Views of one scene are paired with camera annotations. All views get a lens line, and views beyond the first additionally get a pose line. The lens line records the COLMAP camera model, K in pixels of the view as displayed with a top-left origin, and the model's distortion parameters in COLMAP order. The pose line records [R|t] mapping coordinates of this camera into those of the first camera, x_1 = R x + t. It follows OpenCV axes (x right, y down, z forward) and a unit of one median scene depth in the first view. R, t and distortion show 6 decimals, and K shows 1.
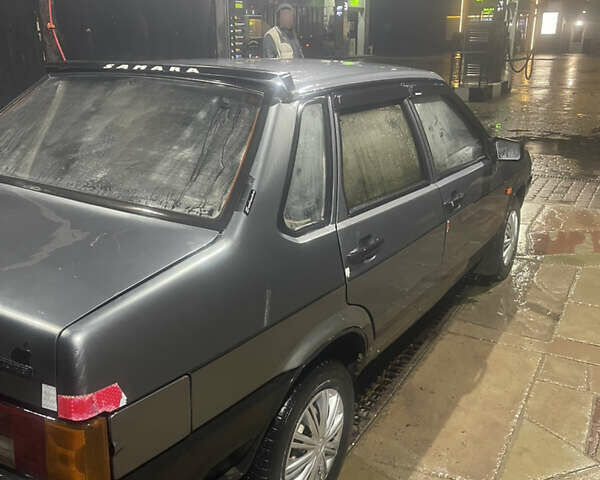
lens RADIAL K [[613.2, 0, 300.0], [0, 613.2, 240.0], [0, 0, 1]] dist [0.036103, -0.009203]
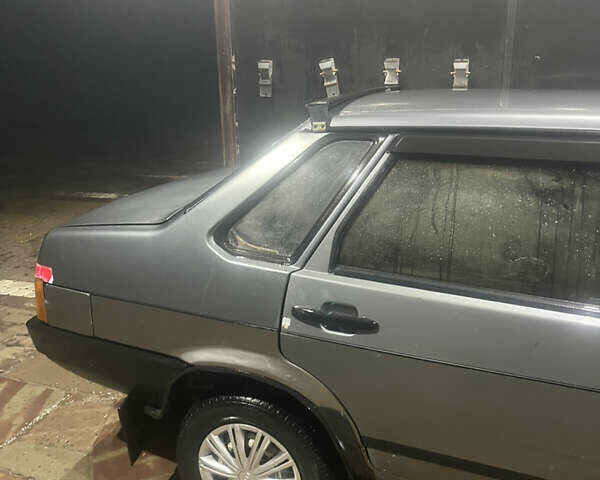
lens RADIAL K [[613.2, 0, 300.0], [0, 613.2, 240.0], [0, 0, 1]] dist [0.036103, -0.009203]
pose [[0.193516, 0.267318, -0.943977, 0.817039], [-0.304347, 0.931056, 0.201267, -0.224840], [0.932698, 0.248348, 0.261532, 0.682582]]
